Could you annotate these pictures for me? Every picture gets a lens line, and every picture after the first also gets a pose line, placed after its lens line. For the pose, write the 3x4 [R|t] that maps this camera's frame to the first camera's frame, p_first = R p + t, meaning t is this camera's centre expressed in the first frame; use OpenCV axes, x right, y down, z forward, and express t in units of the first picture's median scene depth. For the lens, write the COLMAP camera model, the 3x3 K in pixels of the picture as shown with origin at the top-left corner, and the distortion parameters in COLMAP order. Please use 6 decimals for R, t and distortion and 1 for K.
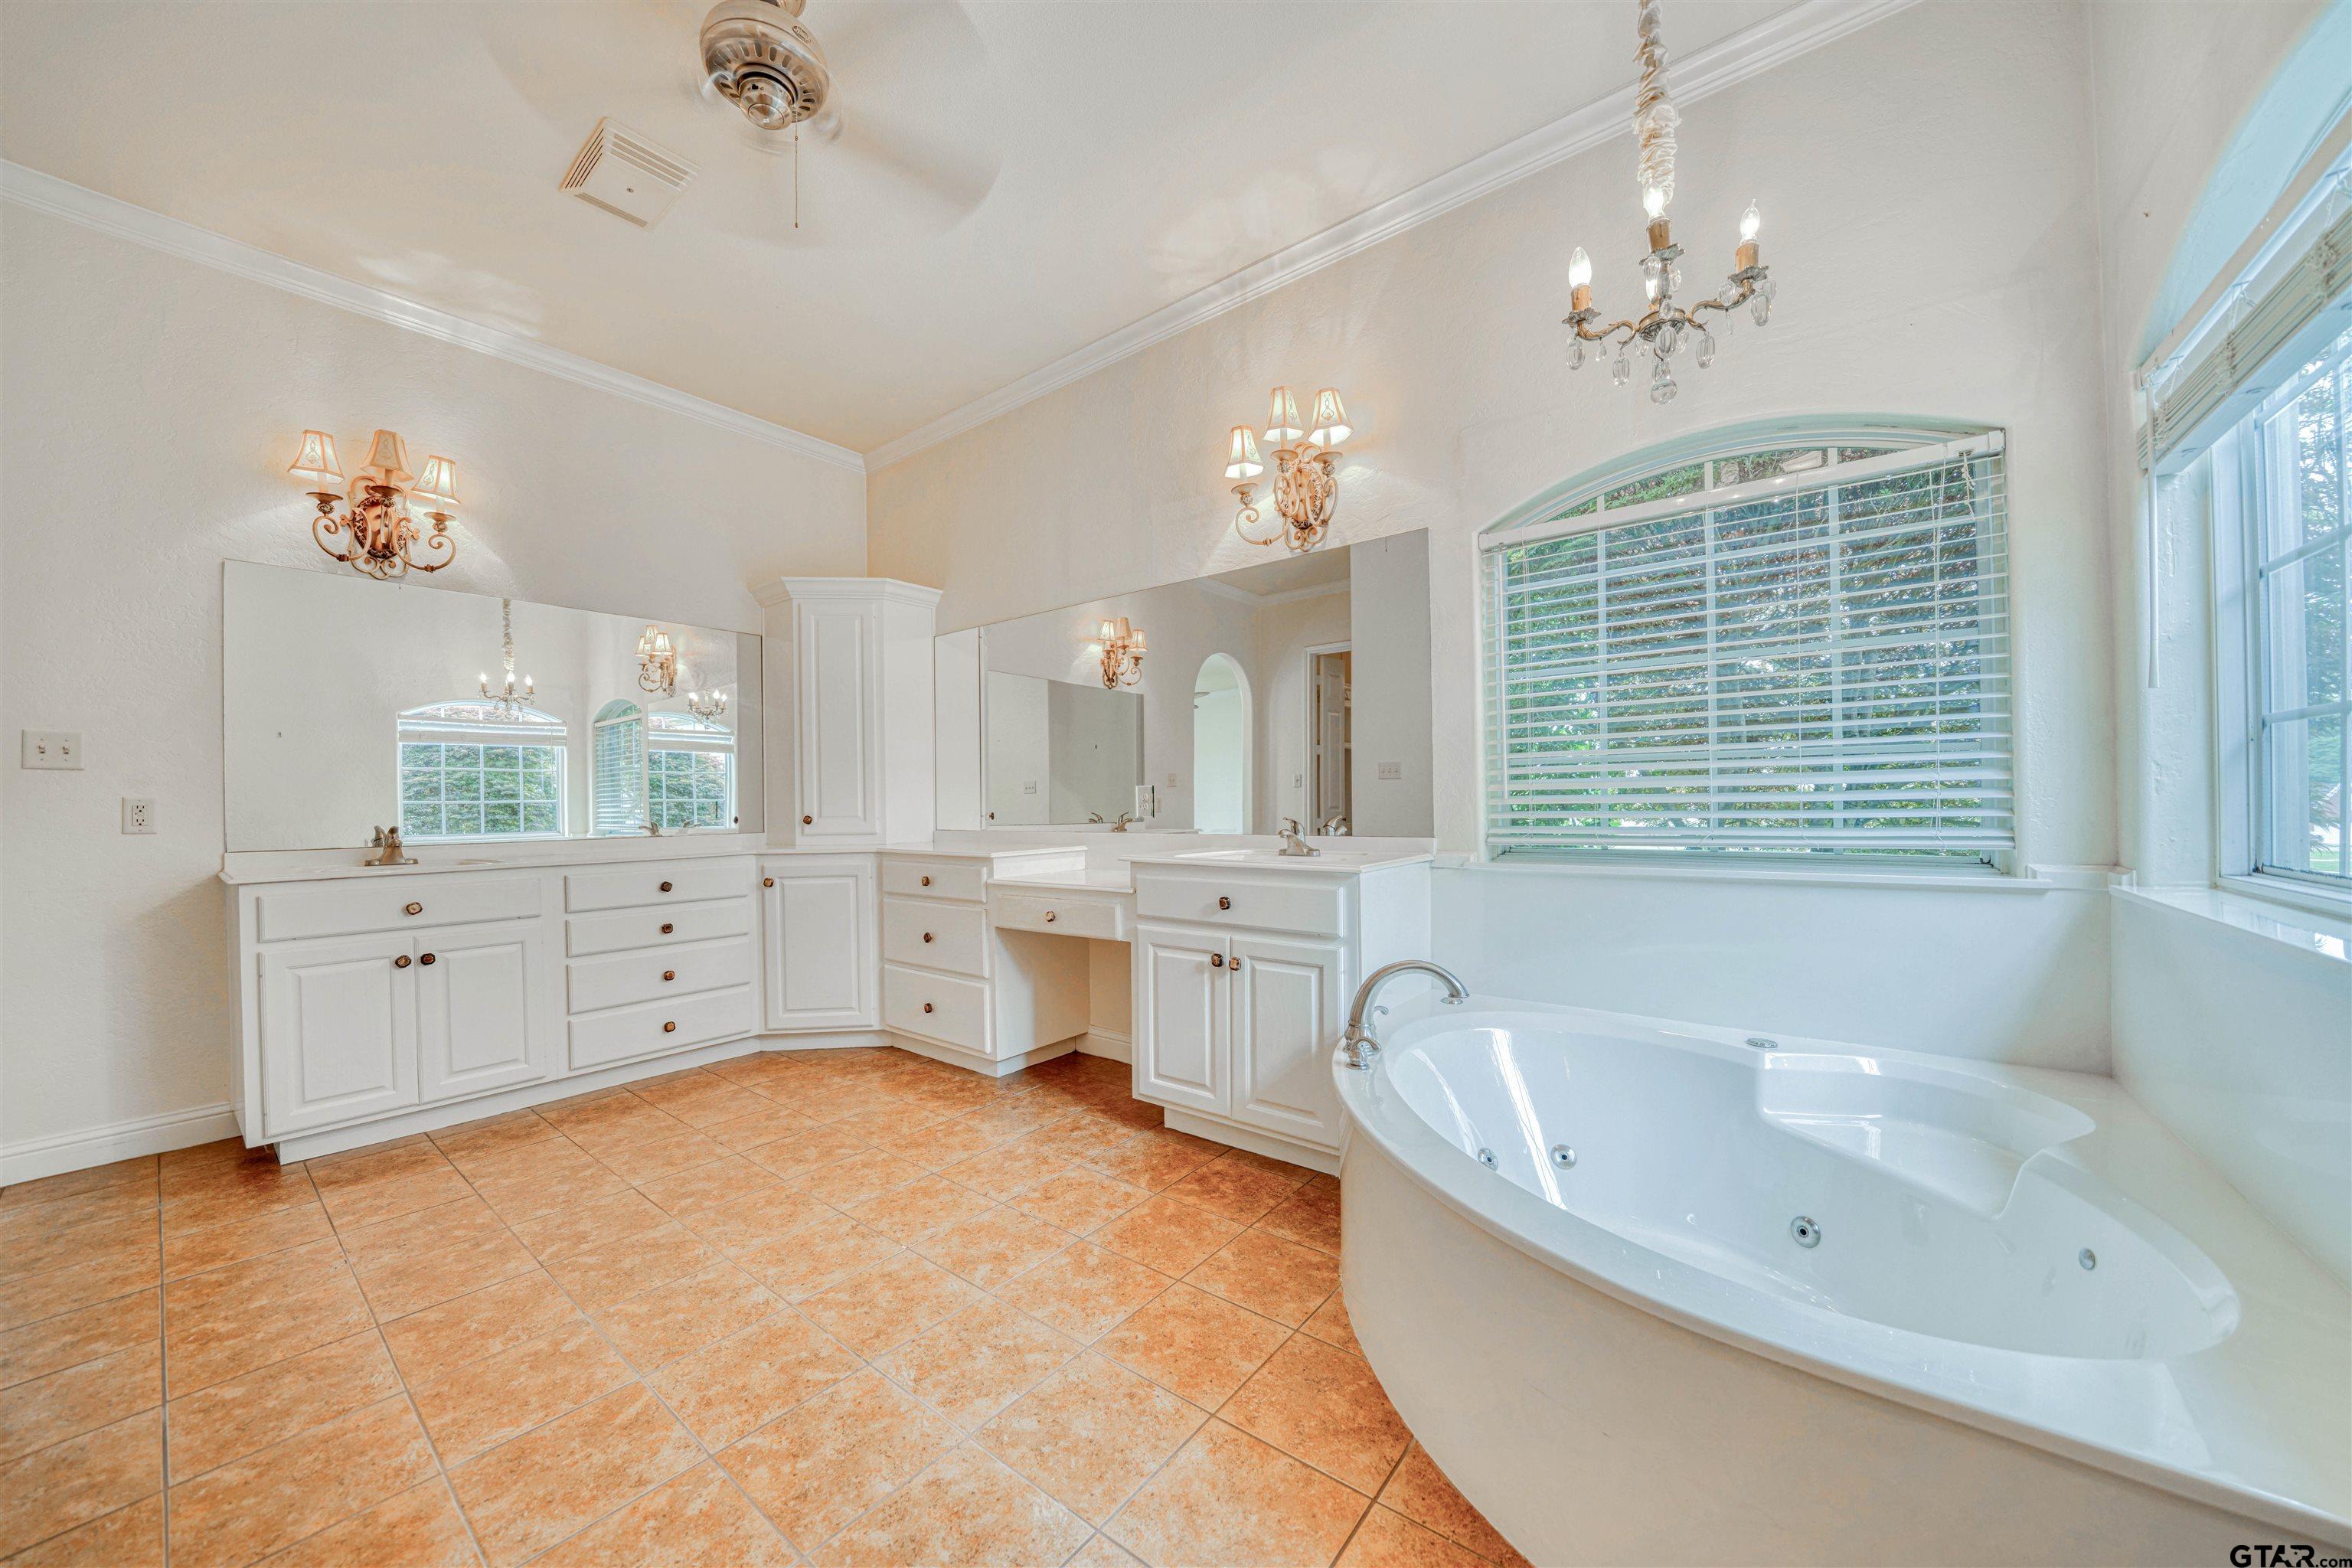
lens RADIAL K [[827.3, 0, 1158.5], [0, 827.3, 796.6], [0, 0, 1]] dist [-0.022979, 0.002891]
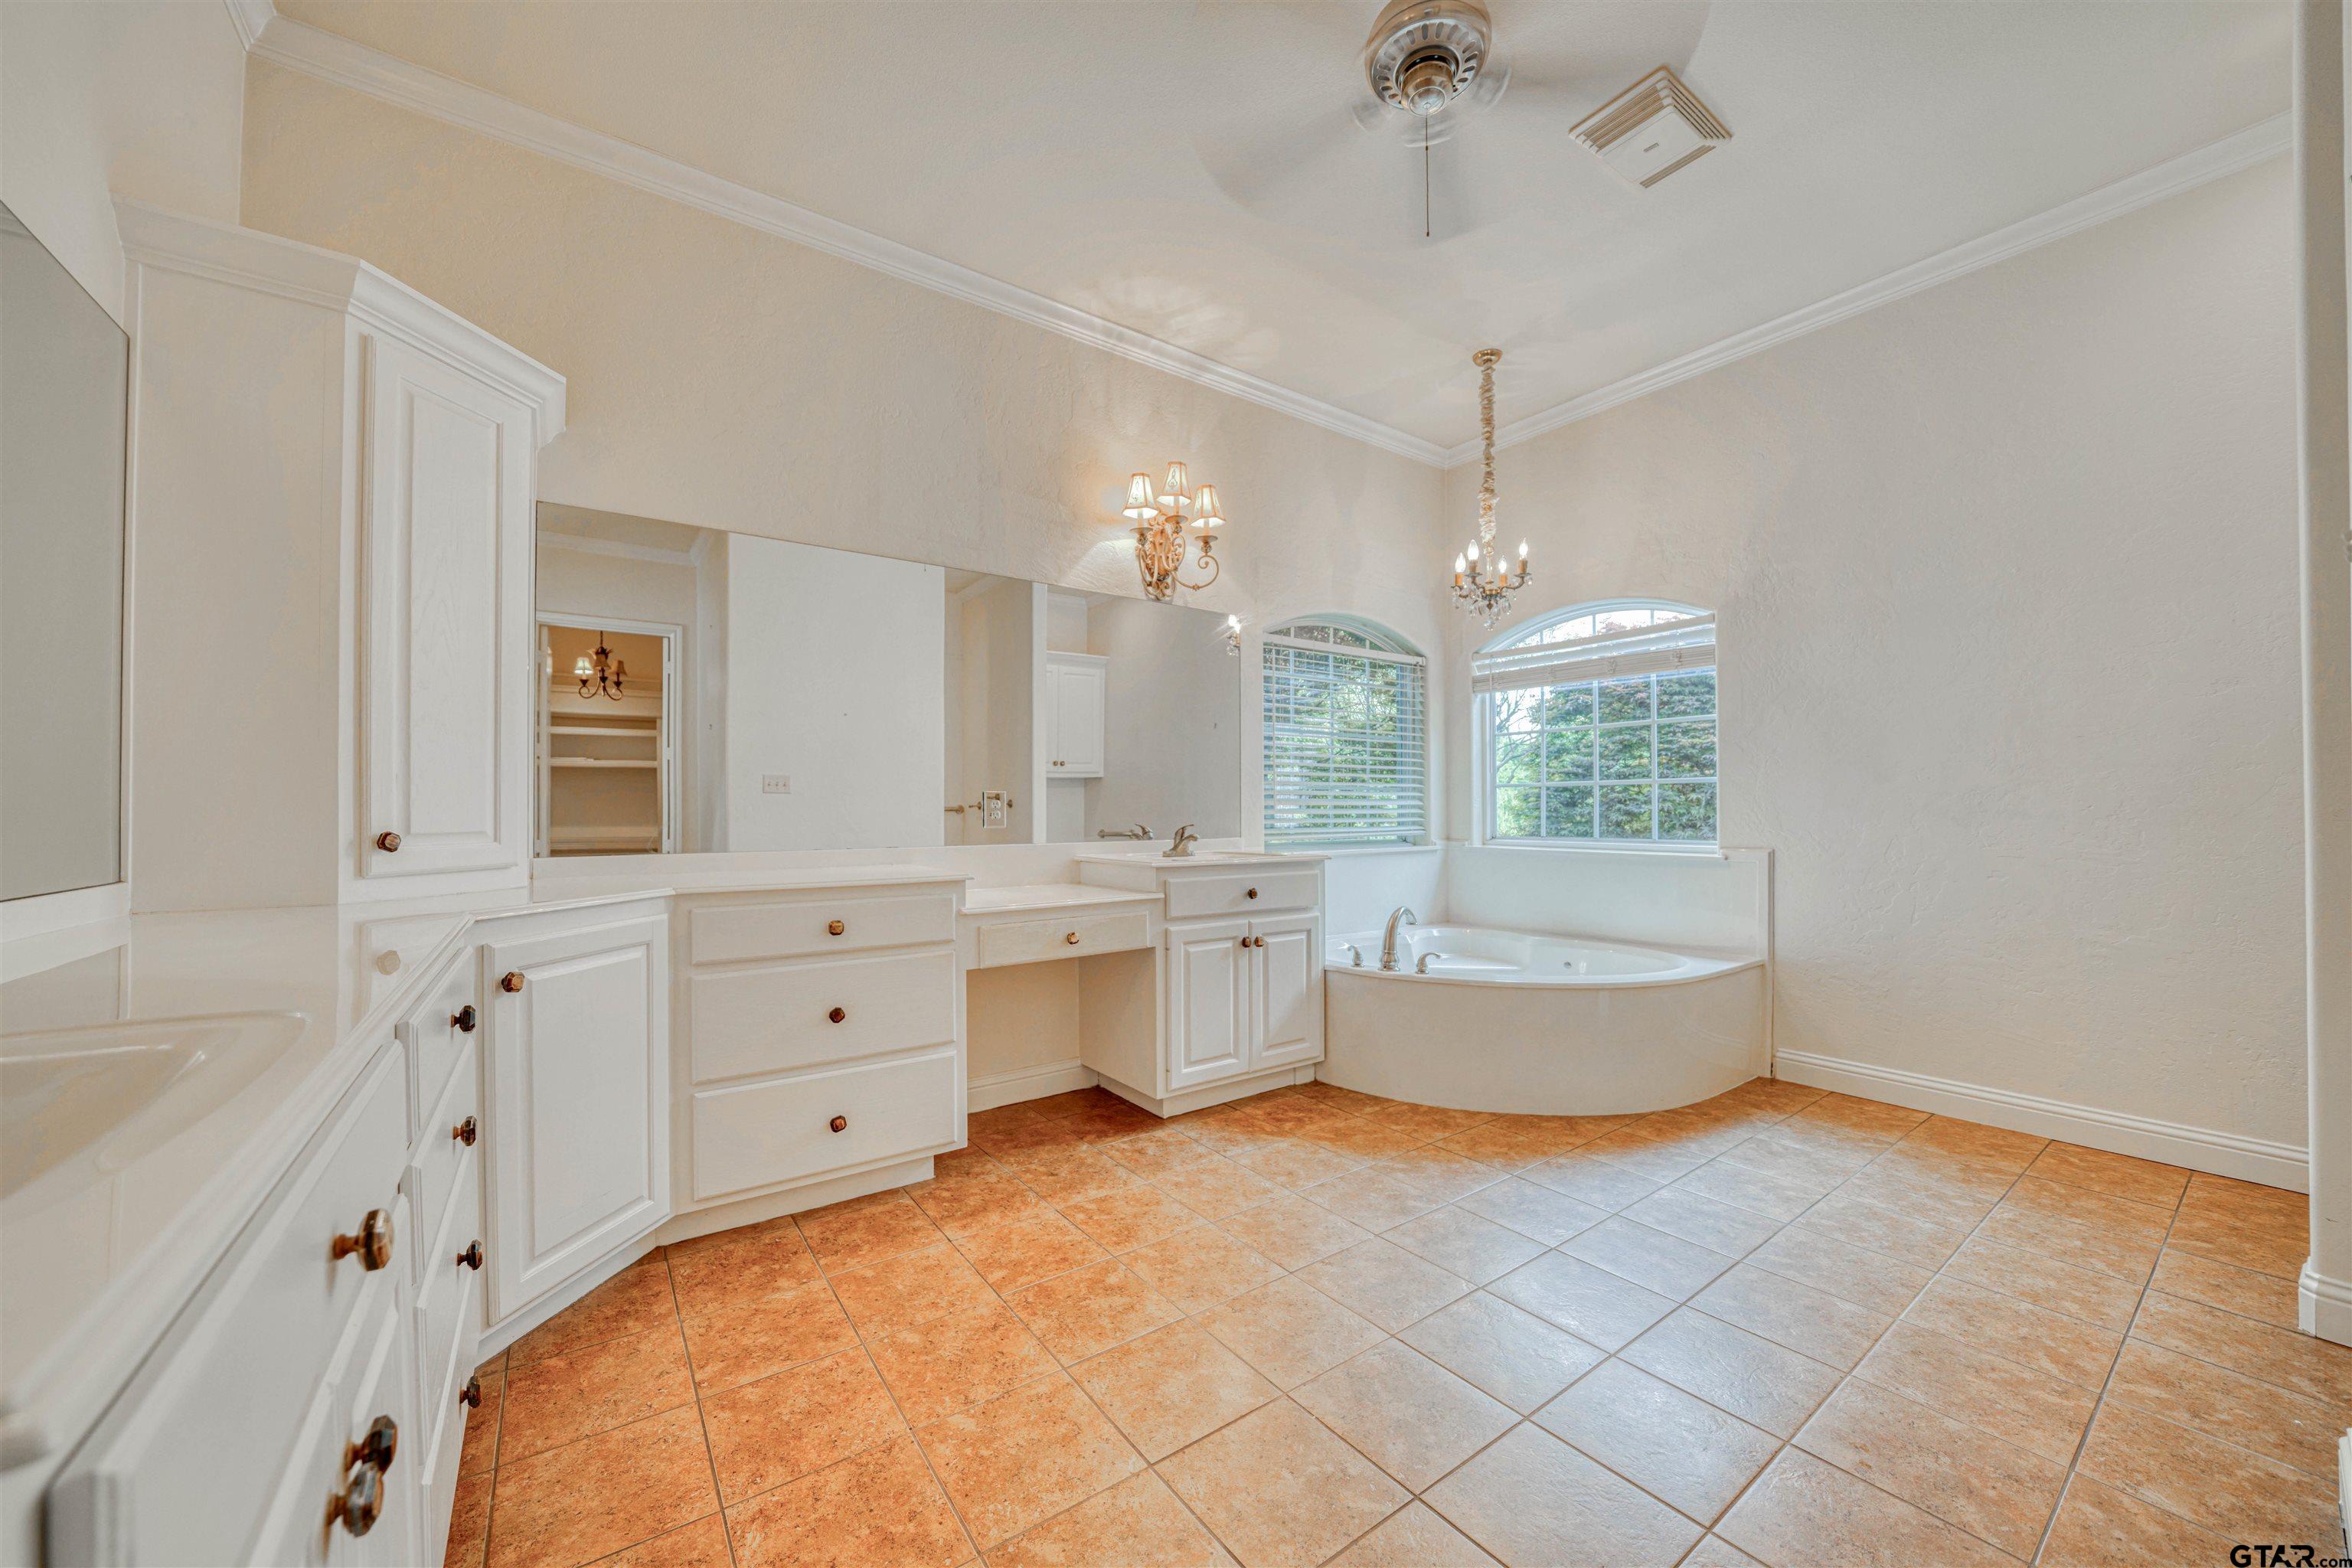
lens RADIAL K [[827.3, 0, 1164.5], [0, 827.3, 800.0], [0, 0, 1]] dist [-0.022979, 0.002891]
pose [[0.293841, 0.025761, 0.955507, -1.114648], [-0.006410, 0.999667, -0.024980, 0.022576], [-0.955833, 0.001216, 0.293908, 0.761309]]
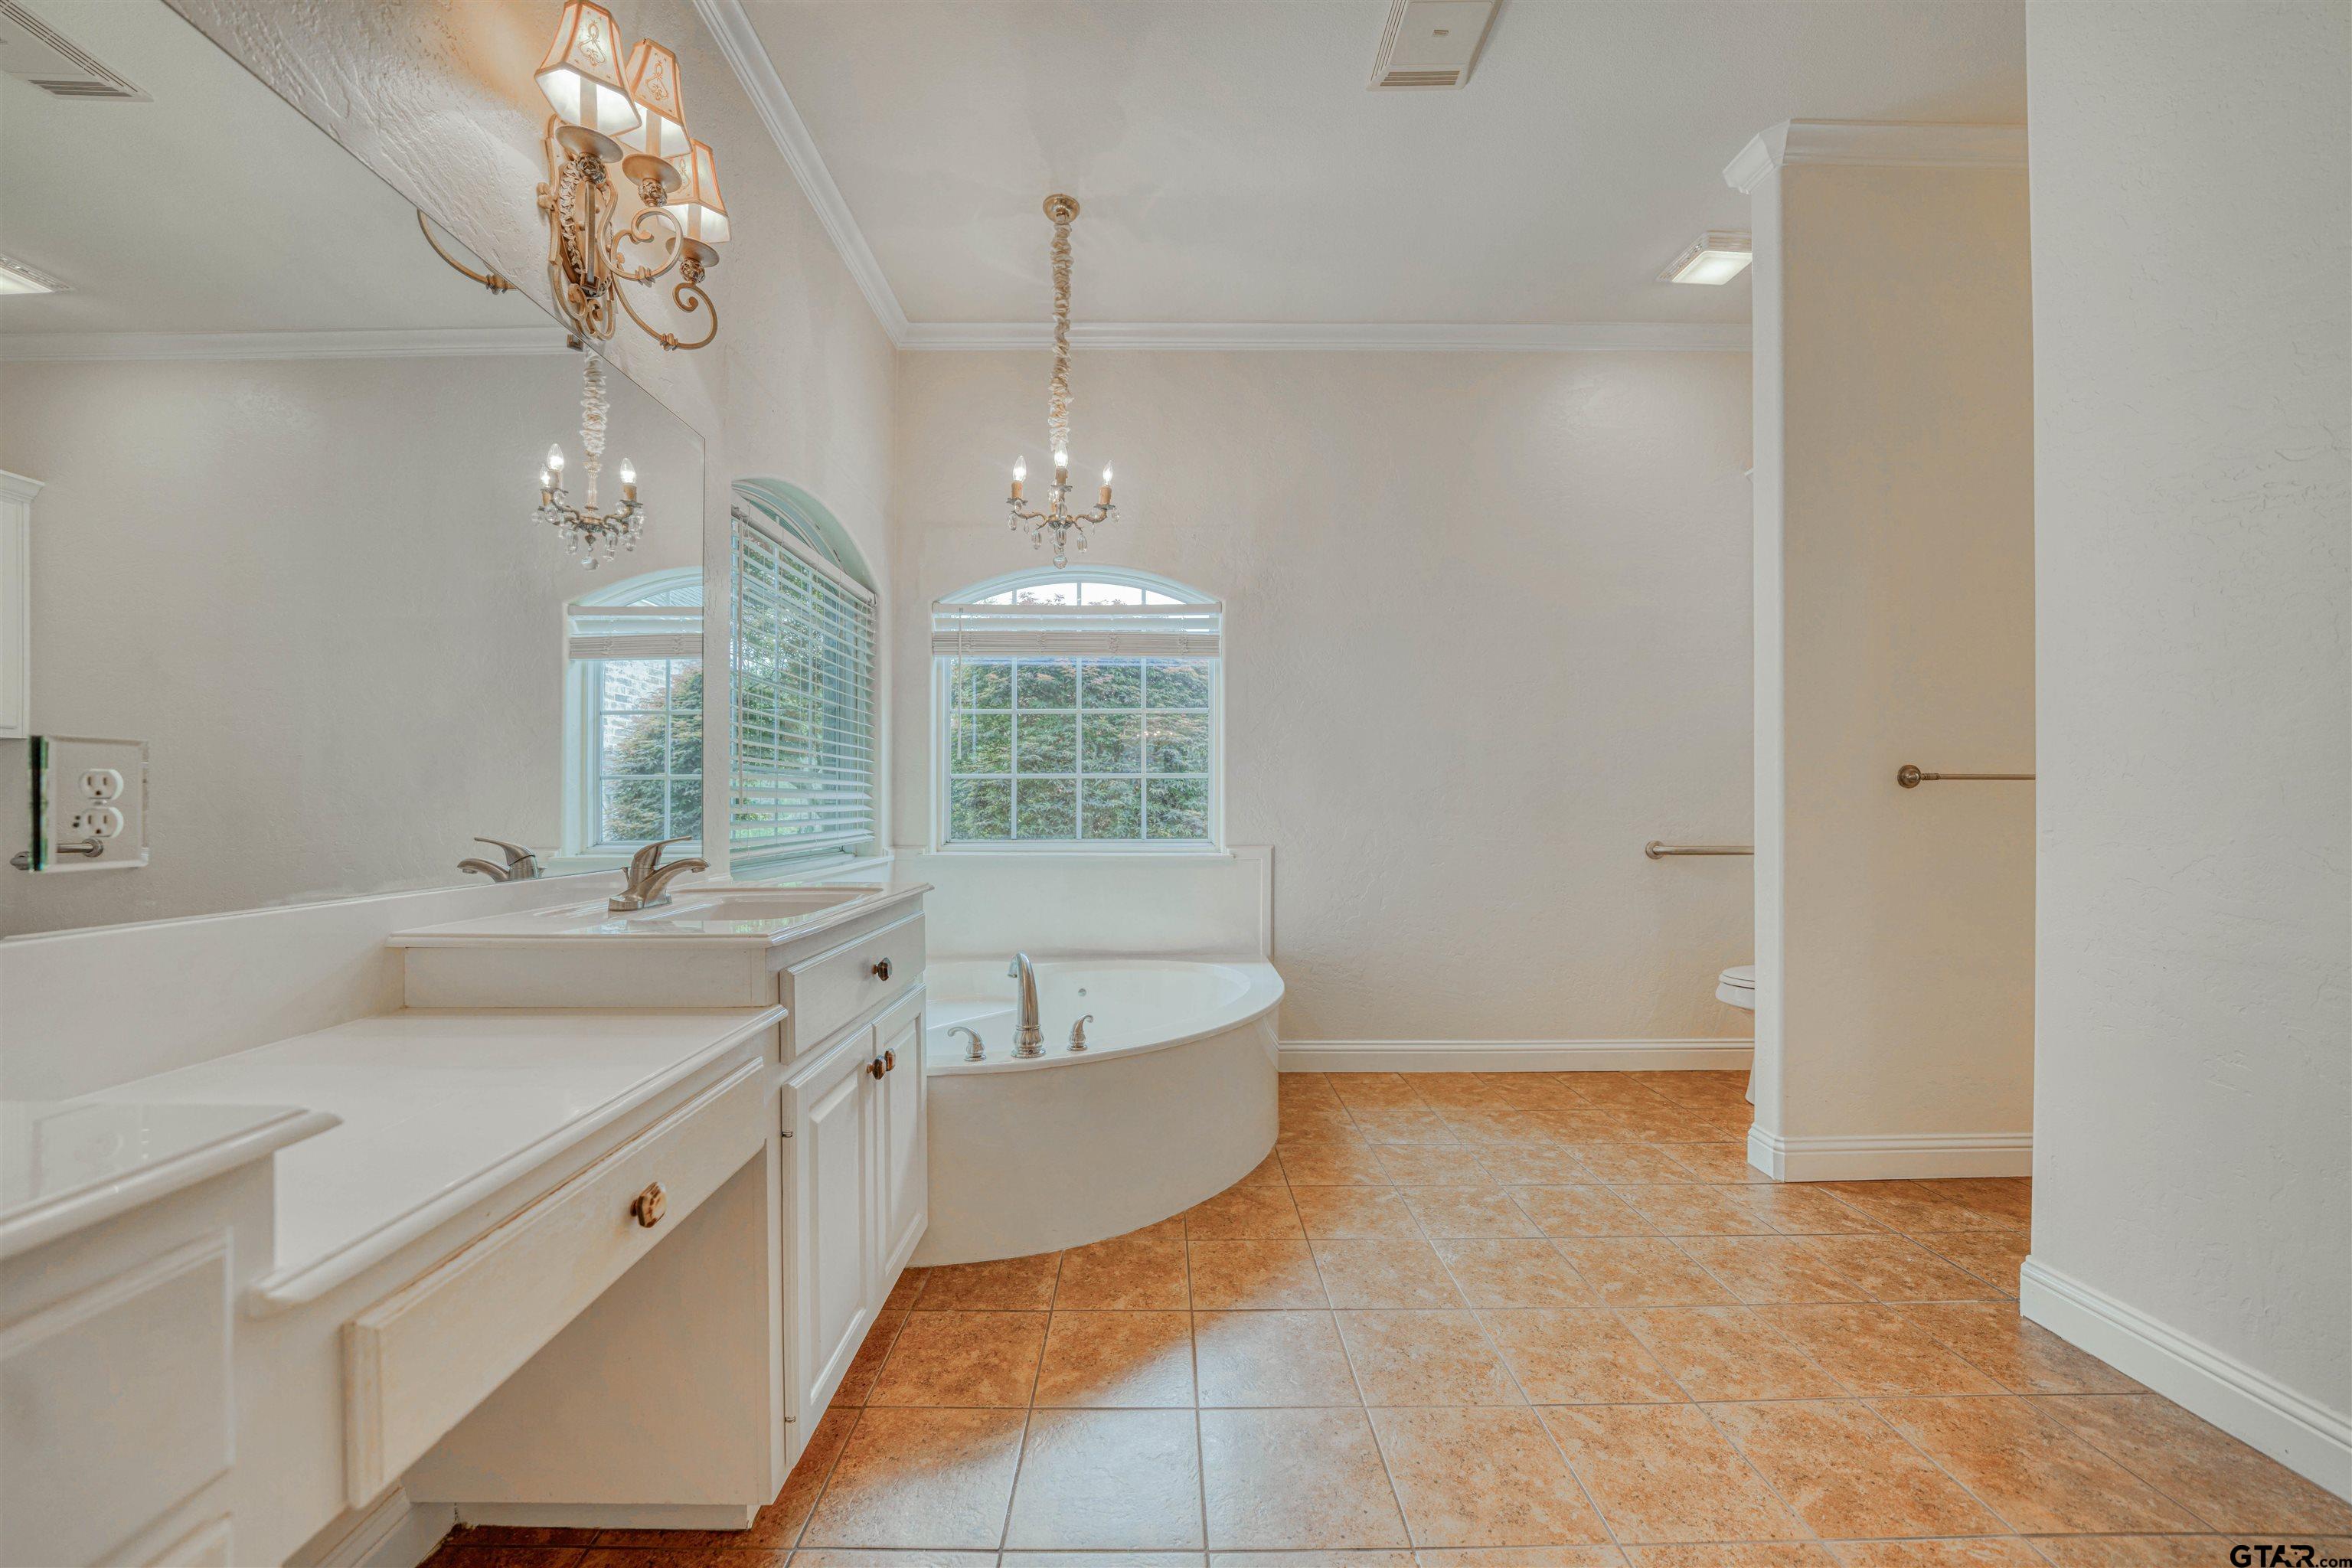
lens RADIAL K [[858.8, 0, 1146.5], [0, 858.8, 800.5], [0, 0, 1]] dist [-0.014087, 0.000590]
pose [[-0.607213, 0.018176, 0.794331, -0.551275], [0.005670, 0.999812, -0.018544, 0.013565], [-0.794519, -0.006756, -0.607201, 1.228475]]
